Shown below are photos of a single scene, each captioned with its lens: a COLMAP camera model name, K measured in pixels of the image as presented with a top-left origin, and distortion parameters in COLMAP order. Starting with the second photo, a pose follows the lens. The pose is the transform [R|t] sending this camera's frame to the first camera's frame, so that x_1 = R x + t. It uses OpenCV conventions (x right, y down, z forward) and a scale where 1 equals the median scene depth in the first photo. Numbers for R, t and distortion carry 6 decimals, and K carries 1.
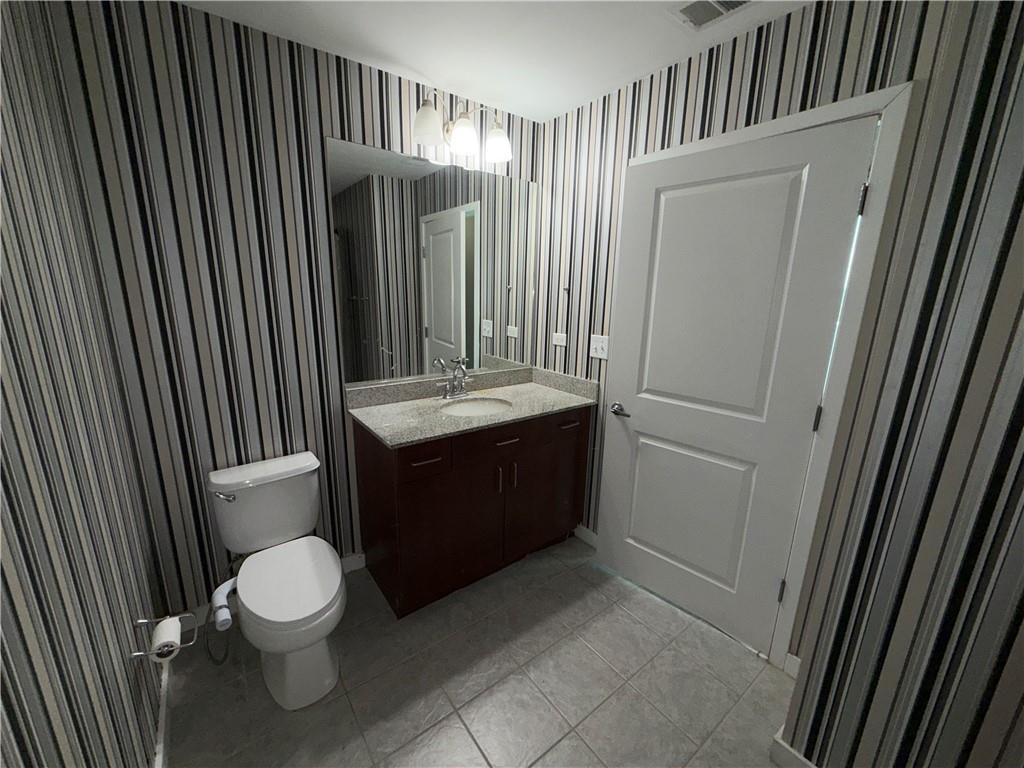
lens RADIAL K [[412.0, 0, 510.9], [0, 412.0, 388.9], [0, 0, 1]] dist [0.001197, 0.000323]
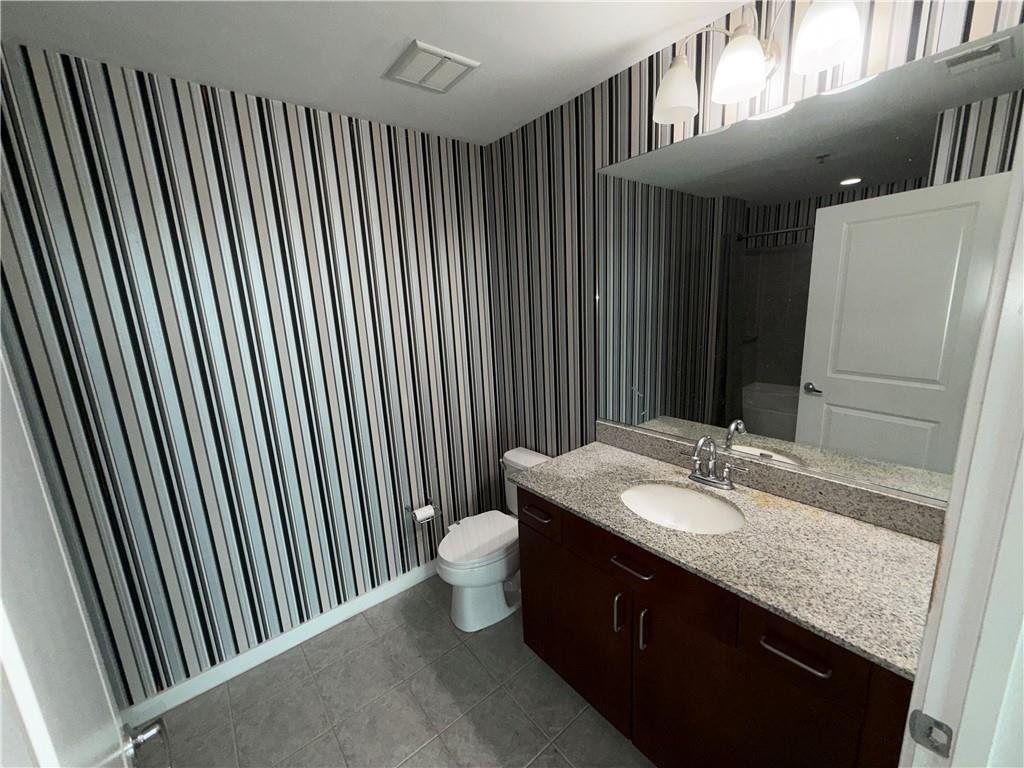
lens RADIAL K [[412.0, 0, 511.4], [0, 412.0, 384.1], [0, 0, 1]] dist [0.001197, 0.000323]
pose [[0.034998, 0.190431, -0.981077, 0.534077], [-0.179548, 0.966903, 0.181275, -0.220778], [0.983126, 0.169806, 0.068031, 0.707671]]
